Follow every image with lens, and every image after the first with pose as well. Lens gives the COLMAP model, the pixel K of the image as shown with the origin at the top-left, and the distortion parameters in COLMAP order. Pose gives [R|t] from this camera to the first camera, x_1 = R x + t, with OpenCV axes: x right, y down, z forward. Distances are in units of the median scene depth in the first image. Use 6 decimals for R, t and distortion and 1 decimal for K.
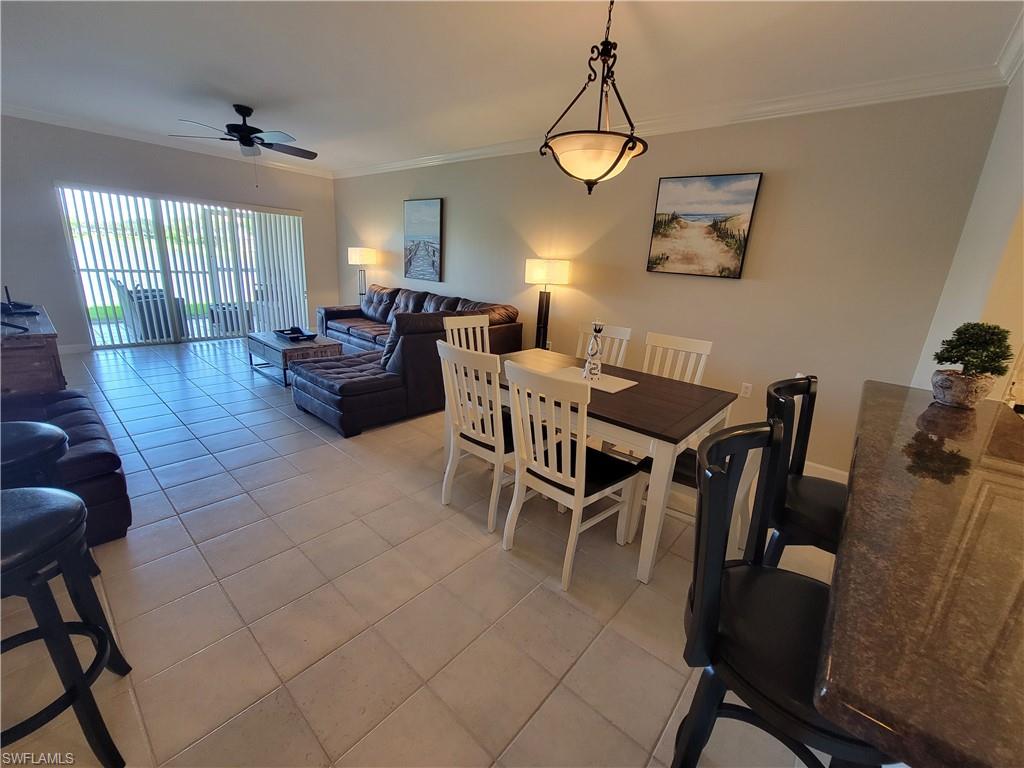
lens RADIAL K [[420.3, 0, 511.0], [0, 420.3, 382.7], [0, 0, 1]] dist [-0.002311, -0.000523]
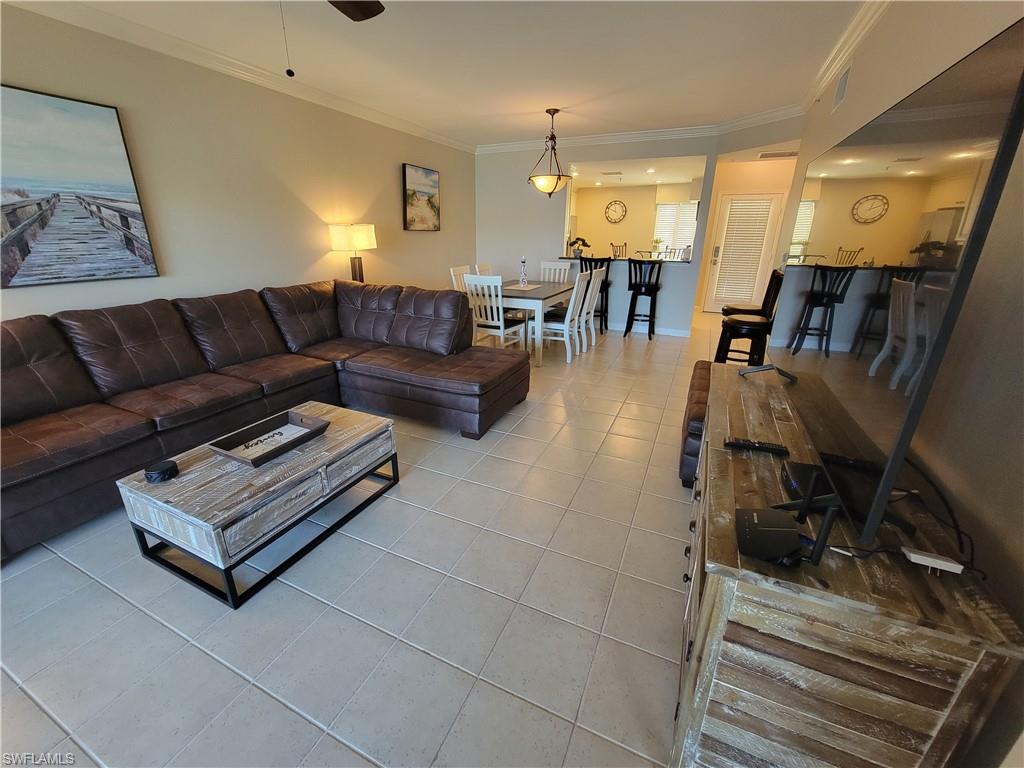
lens RADIAL K [[420.3, 0, 503.9], [0, 420.3, 380.9], [0, 0, 1]] dist [-0.002311, -0.000523]
pose [[-0.275372, -0.387159, 0.879931, -1.306068], [0.241565, 0.858083, 0.453144, -0.420309], [-0.930493, 0.337343, -0.142768, 1.148295]]
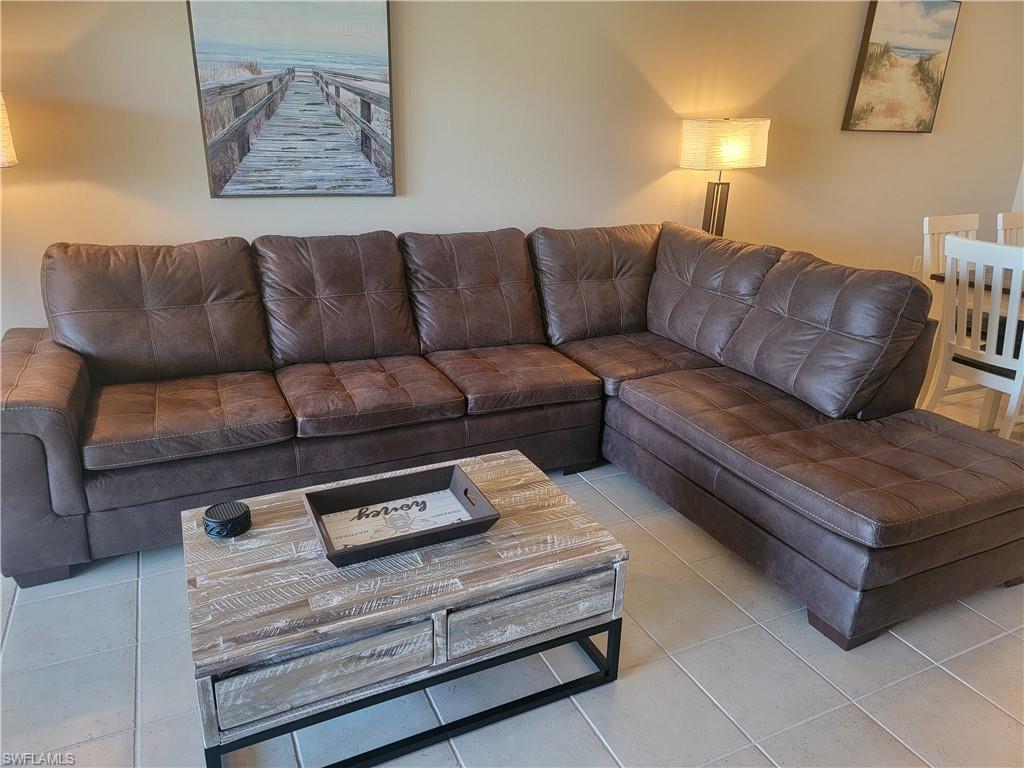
lens RADIAL K [[712.3, 0, 513.8], [0, 712.3, 388.1], [0, 0, 1]] dist [0.057037, -0.025936]
pose [[0.388149, -0.368861, 0.844560, -1.113620], [0.258222, 0.923231, 0.284545, -0.380045], [-0.884682, 0.107639, 0.453599, 1.064417]]
